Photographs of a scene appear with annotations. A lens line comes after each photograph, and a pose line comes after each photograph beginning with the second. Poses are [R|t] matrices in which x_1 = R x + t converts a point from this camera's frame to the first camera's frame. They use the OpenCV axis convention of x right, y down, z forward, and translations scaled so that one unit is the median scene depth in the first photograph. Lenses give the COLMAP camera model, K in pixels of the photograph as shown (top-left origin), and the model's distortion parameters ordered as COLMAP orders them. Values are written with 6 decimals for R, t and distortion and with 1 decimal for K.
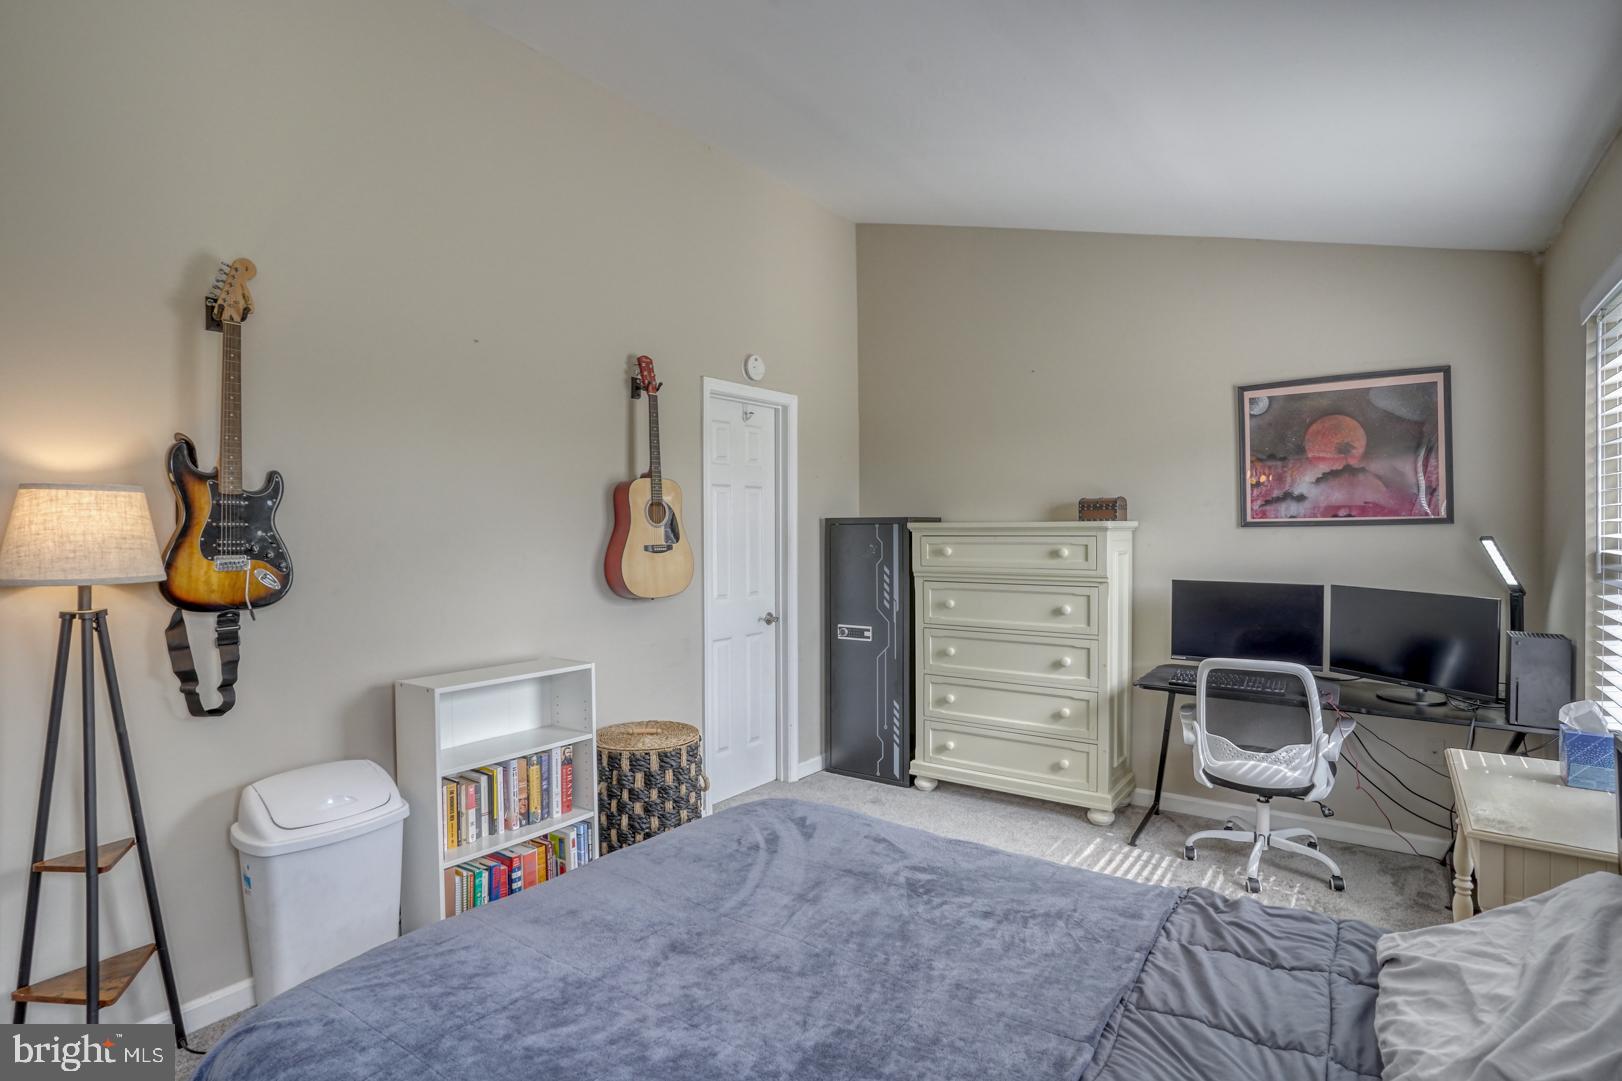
lens RADIAL K [[818.9, 0, 859.3], [0, 818.9, 534.7], [0, 0, 1]] dist [-0.053561, 0.019820]
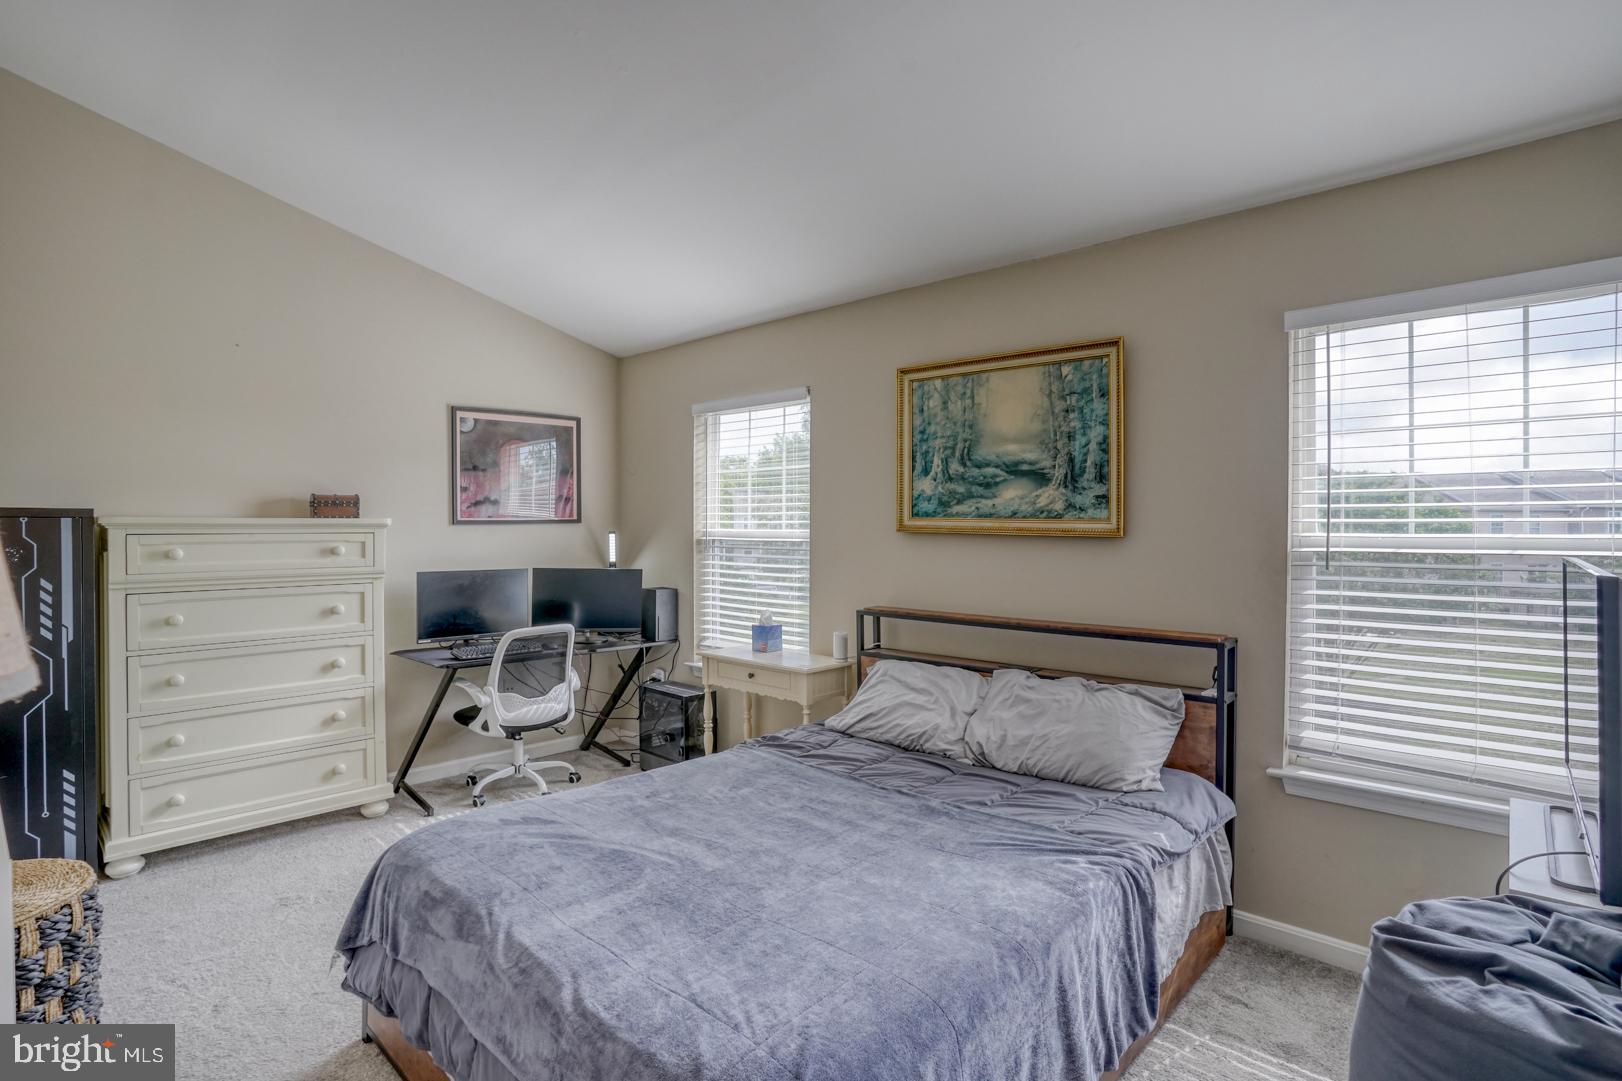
lens RADIAL K [[818.9, 0, 796.5], [0, 818.9, 527.4], [0, 0, 1]] dist [-0.053561, 0.019820]
pose [[0.150625, 0.002493, 0.988588, -0.618725], [0.006760, 0.999971, -0.003552, 0.002173], [-0.988568, 0.007218, 0.150604, 0.321233]]
